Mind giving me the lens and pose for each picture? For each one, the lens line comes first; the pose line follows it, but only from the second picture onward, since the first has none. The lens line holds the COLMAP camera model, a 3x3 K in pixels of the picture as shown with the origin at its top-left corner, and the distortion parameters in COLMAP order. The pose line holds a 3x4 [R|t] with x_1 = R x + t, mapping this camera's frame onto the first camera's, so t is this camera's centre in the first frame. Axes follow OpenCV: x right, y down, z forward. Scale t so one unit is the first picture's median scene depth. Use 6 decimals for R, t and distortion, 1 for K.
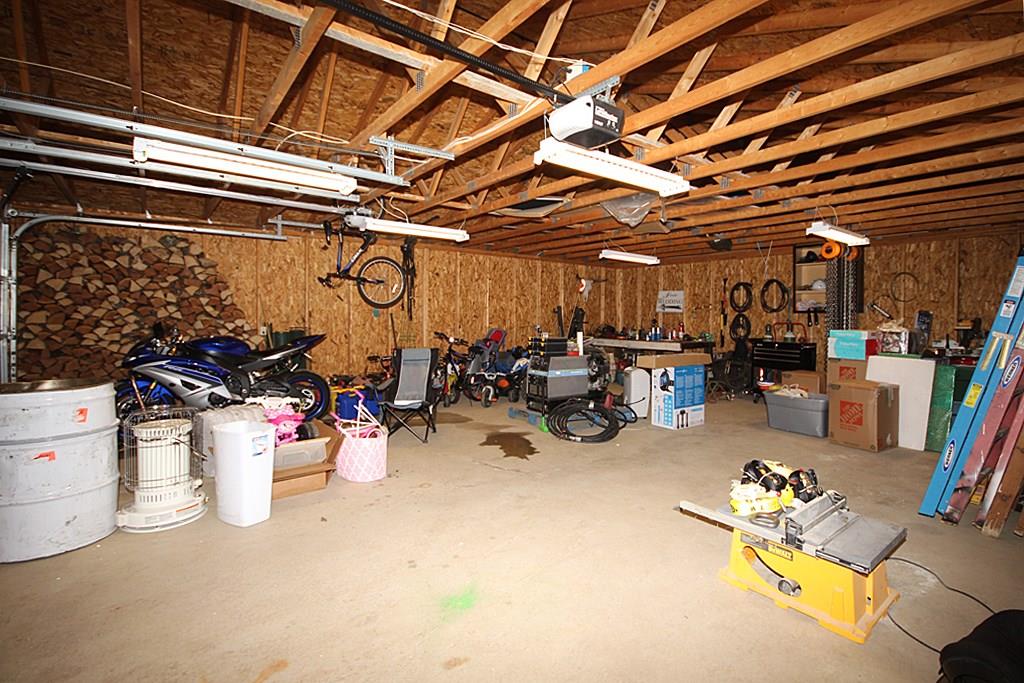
lens RADIAL K [[478.0, 0, 522.3], [0, 478.0, 321.6], [0, 0, 1]] dist [-0.000168, 0.000130]
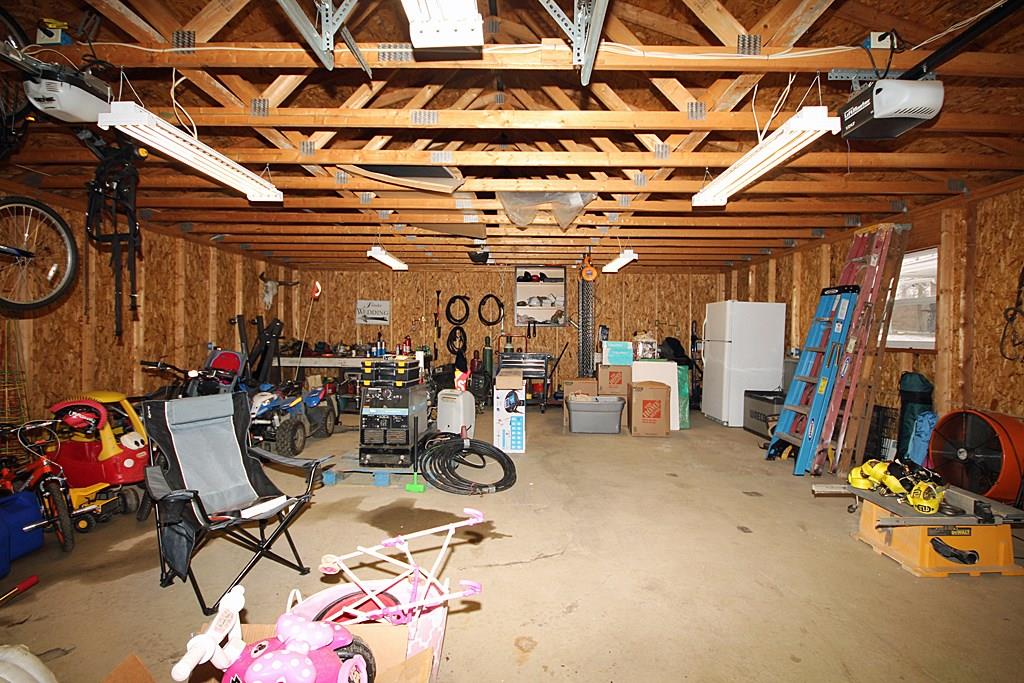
lens RADIAL K [[478.0, 0, 514.6], [0, 478.0, 334.5], [0, 0, 1]] dist [-0.000168, 0.000130]
pose [[0.624612, -0.011396, 0.780852, -0.267394], [0.007619, 0.999935, 0.008499, -0.007425], [-0.780898, 0.000641, 0.624659, 0.278945]]
